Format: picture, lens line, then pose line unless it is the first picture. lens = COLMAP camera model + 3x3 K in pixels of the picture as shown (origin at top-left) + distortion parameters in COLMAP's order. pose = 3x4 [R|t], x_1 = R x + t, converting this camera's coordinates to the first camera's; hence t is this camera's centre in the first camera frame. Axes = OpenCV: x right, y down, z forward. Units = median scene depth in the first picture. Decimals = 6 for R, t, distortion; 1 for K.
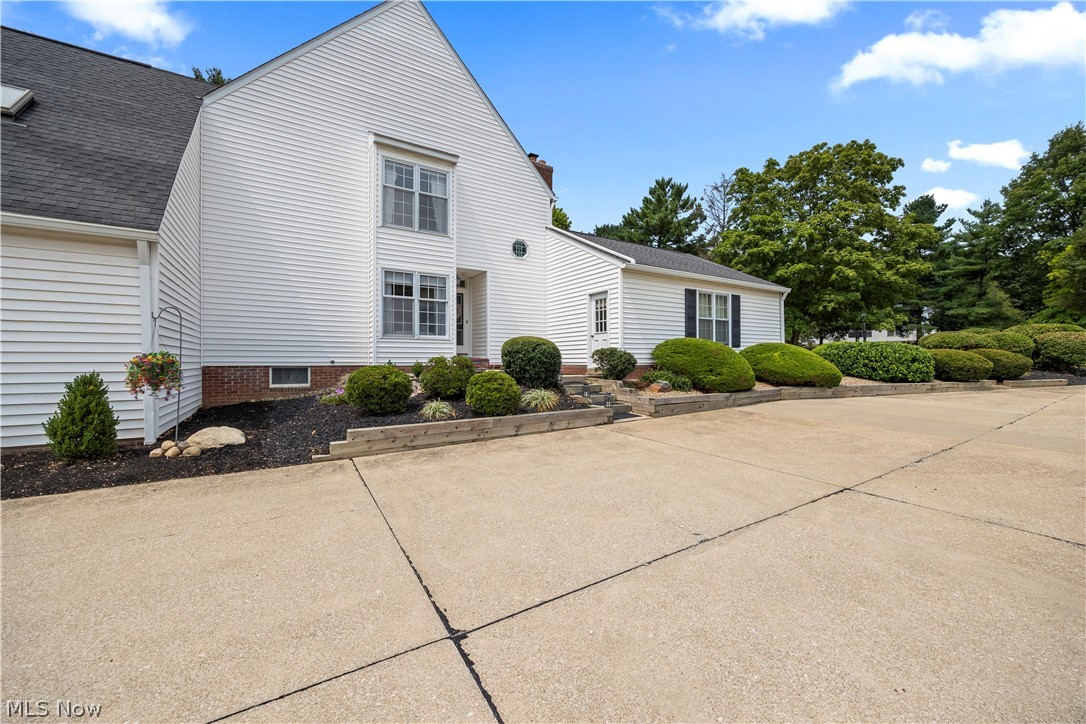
lens RADIAL K [[434.8, 0, 546.9], [0, 434.8, 362.8], [0, 0, 1]] dist [-0.001016, 0.000057]
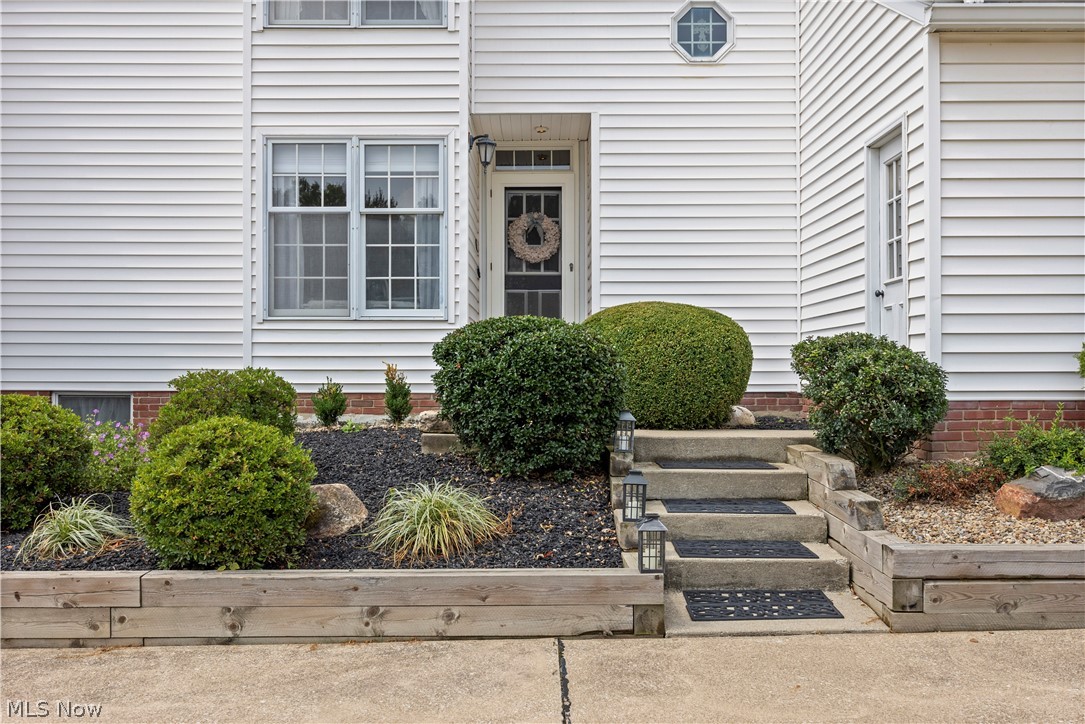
lens RADIAL K [[1072.6, 0, 542.5], [0, 1072.6, 362.0], [0, 0, 1]] dist [0.000152, -0.001183]
pose [[0.833524, -0.003599, -0.552472, 0.331961], [-0.003648, 0.999921, -0.012016, -0.009230], [0.552472, 0.012031, 0.833445, 0.332426]]
